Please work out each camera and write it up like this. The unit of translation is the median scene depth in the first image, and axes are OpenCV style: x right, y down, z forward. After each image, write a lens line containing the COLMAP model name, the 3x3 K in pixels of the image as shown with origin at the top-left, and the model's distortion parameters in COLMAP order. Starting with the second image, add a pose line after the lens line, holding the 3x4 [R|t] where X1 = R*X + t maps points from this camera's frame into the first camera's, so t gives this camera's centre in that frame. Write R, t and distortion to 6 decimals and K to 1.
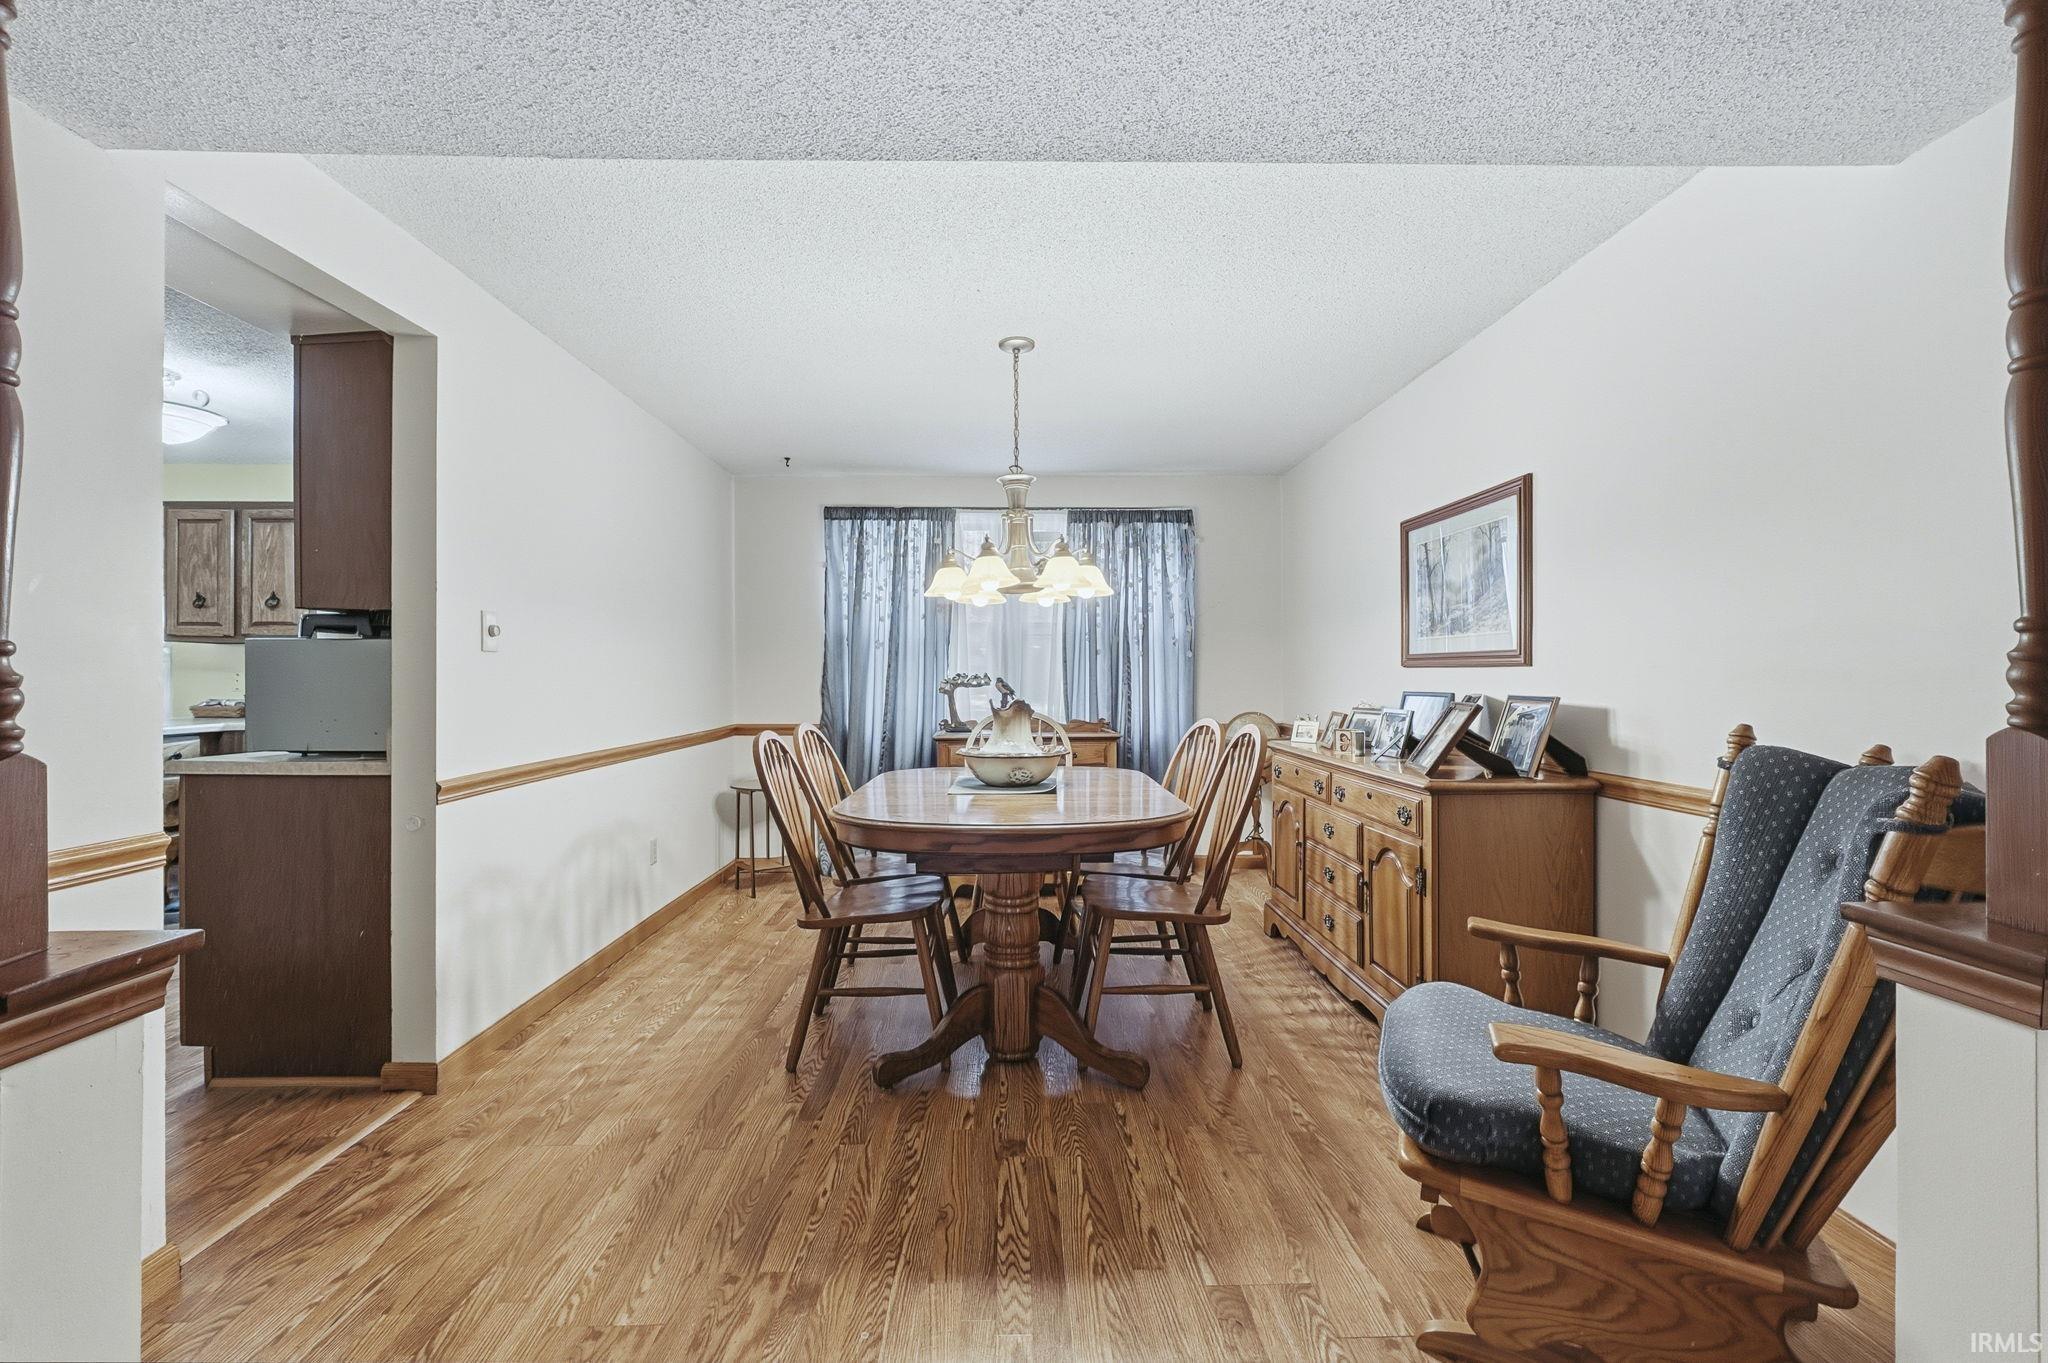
lens RADIAL K [[866.2, 0, 1027.7], [0, 866.2, 685.6], [0, 0, 1]] dist [-0.015350, 0.003952]
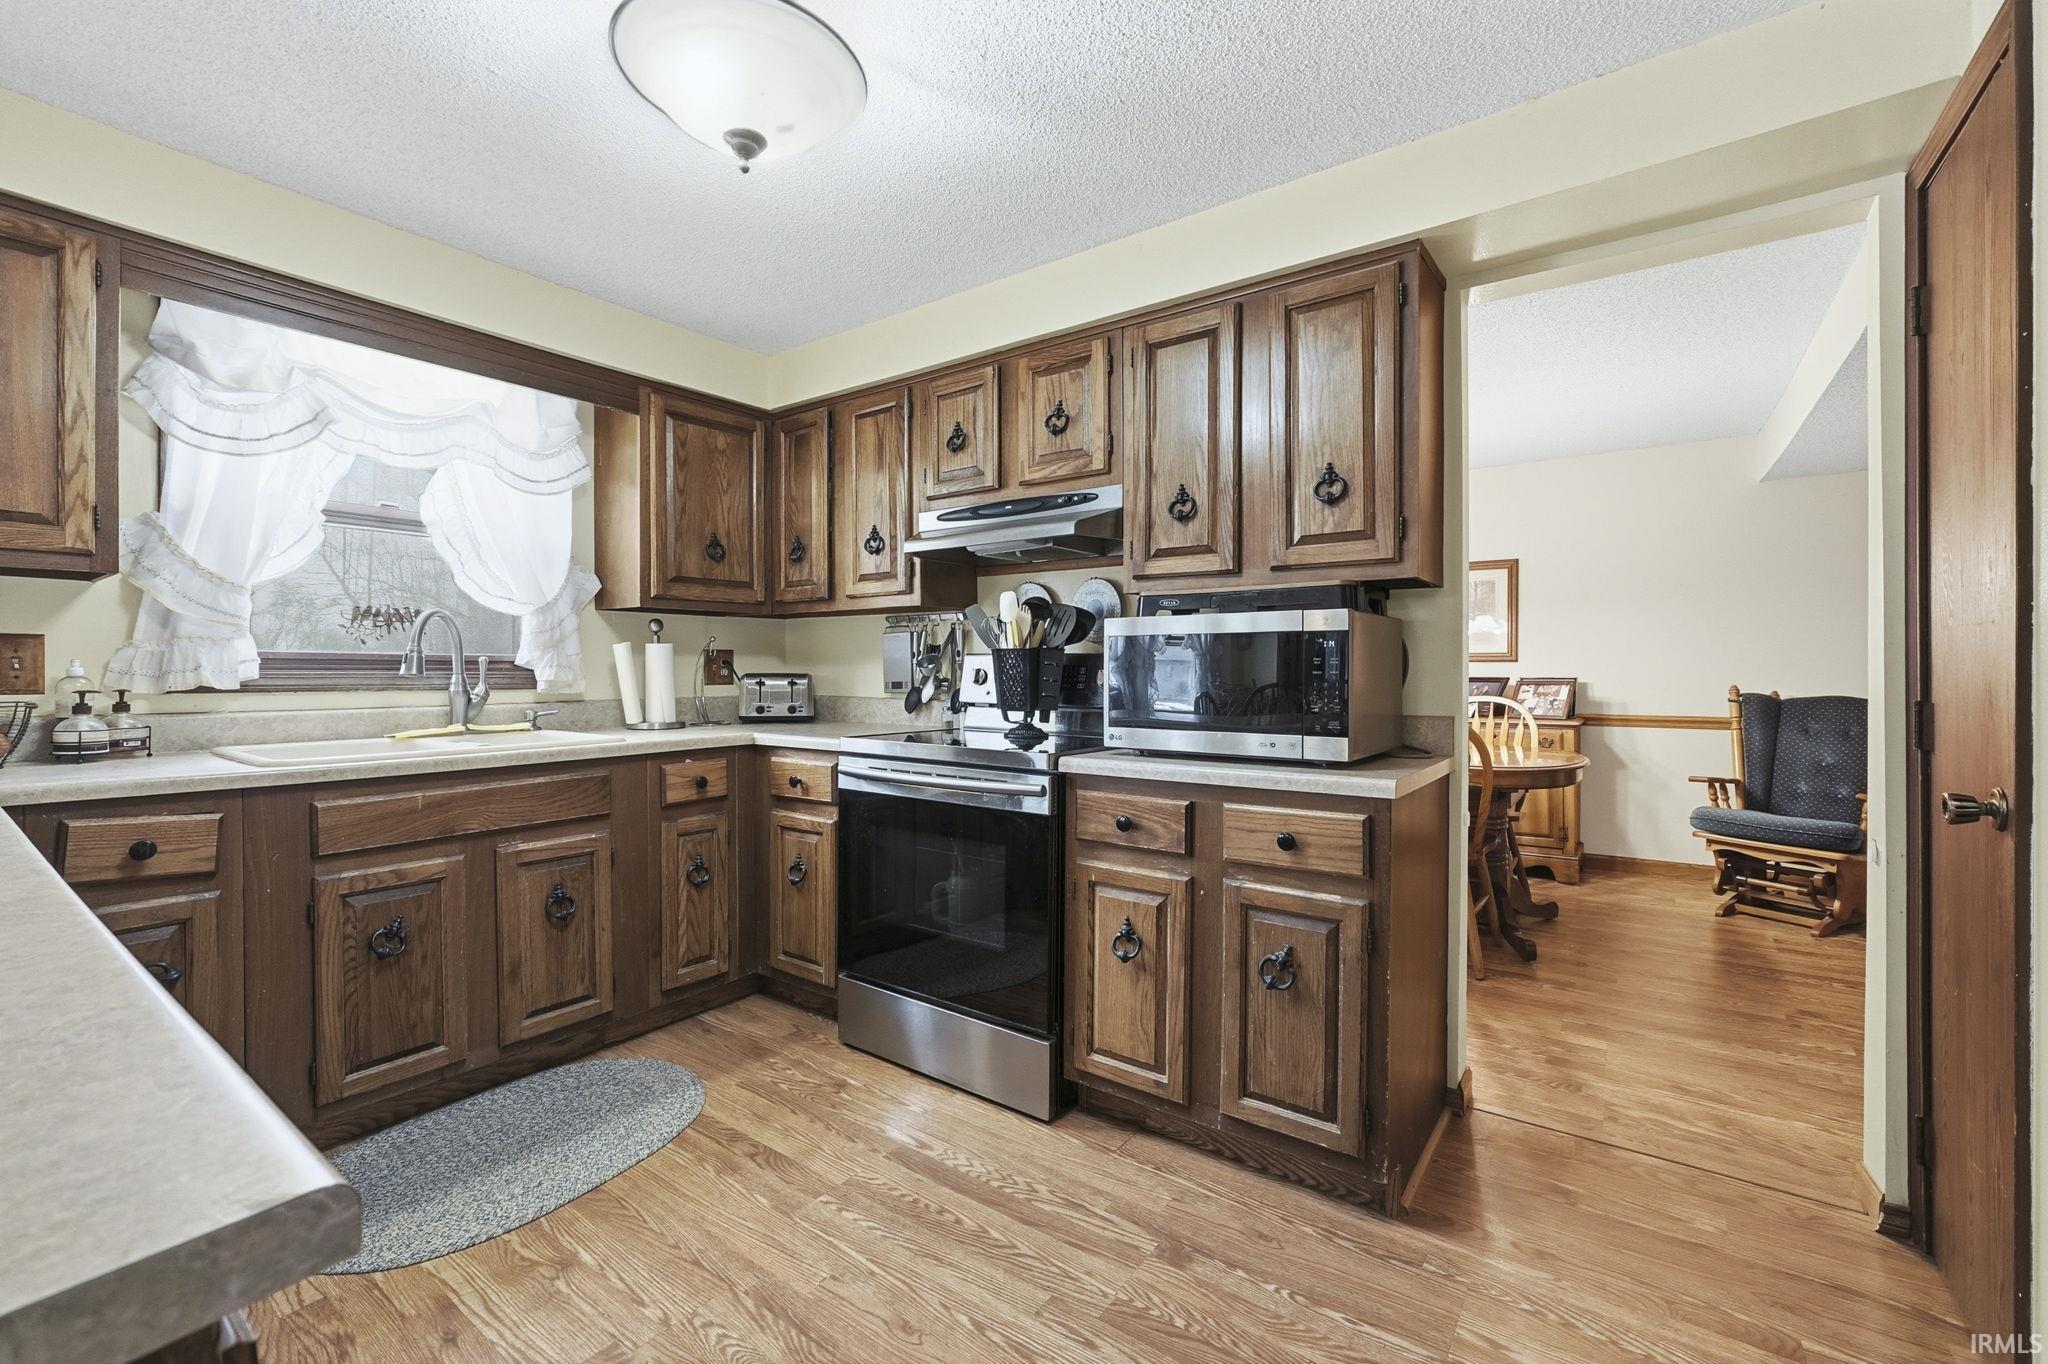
lens RADIAL K [[866.2, 0, 1021.0], [0, 866.2, 668.6], [0, 0, 1]] dist [-0.015350, 0.003952]
pose [[0.599191, 0.002061, 0.800604, -1.228606], [0.006199, 0.999955, -0.007213, -0.000147], [-0.800582, 0.009285, 0.599151, 0.573190]]
